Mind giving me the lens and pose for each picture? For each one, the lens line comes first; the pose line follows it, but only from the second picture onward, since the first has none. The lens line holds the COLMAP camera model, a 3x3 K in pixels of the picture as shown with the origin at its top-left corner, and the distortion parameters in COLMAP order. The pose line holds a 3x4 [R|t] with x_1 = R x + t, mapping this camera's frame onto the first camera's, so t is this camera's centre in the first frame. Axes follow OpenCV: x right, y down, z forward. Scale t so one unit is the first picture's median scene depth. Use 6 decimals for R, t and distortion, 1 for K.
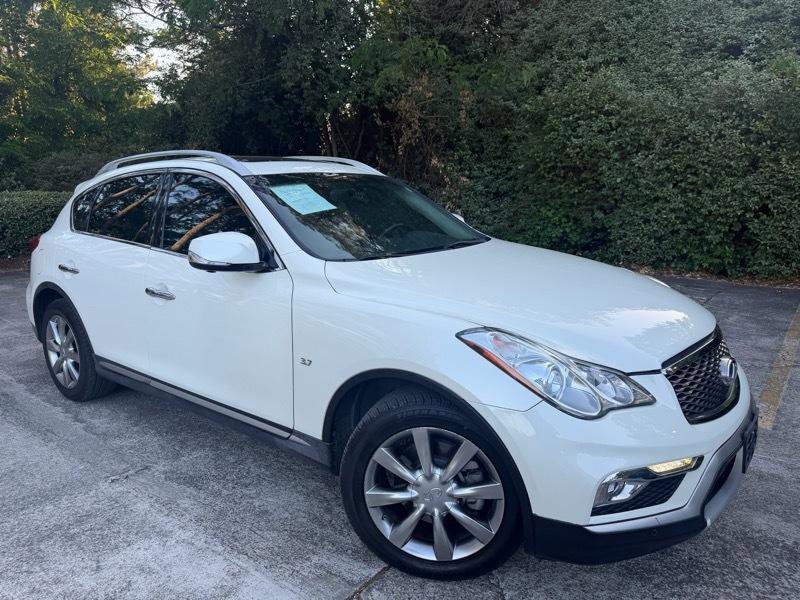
lens RADIAL K [[567.7, 0, 397.3], [0, 567.7, 309.5], [0, 0, 1]] dist [0.007518, -0.010148]
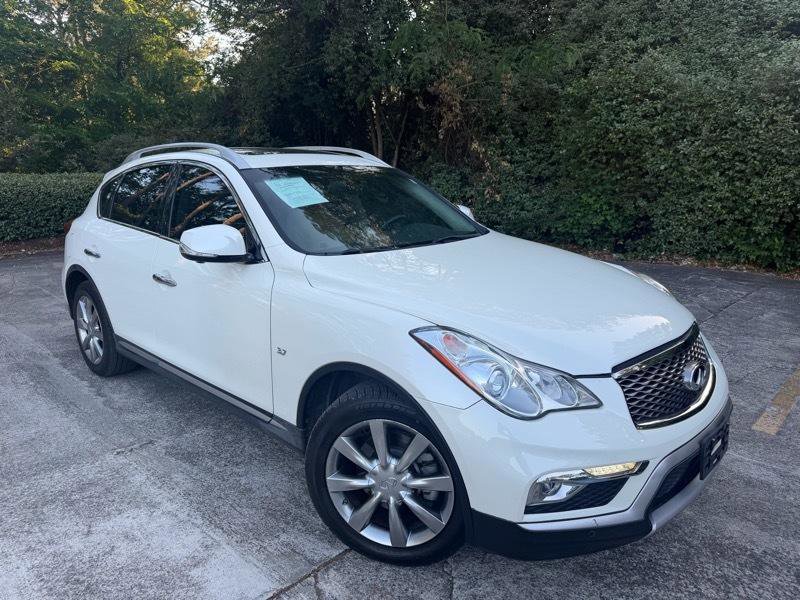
lens RADIAL K [[567.7, 0, 400.7], [0, 567.7, 307.9], [0, 0, 1]] dist [0.007518, -0.010148]
pose [[0.995693, 0.028855, -0.088109, 0.112921], [-0.026242, 0.999185, 0.030669, -0.019486], [0.088922, -0.028225, 0.995639, -0.018123]]
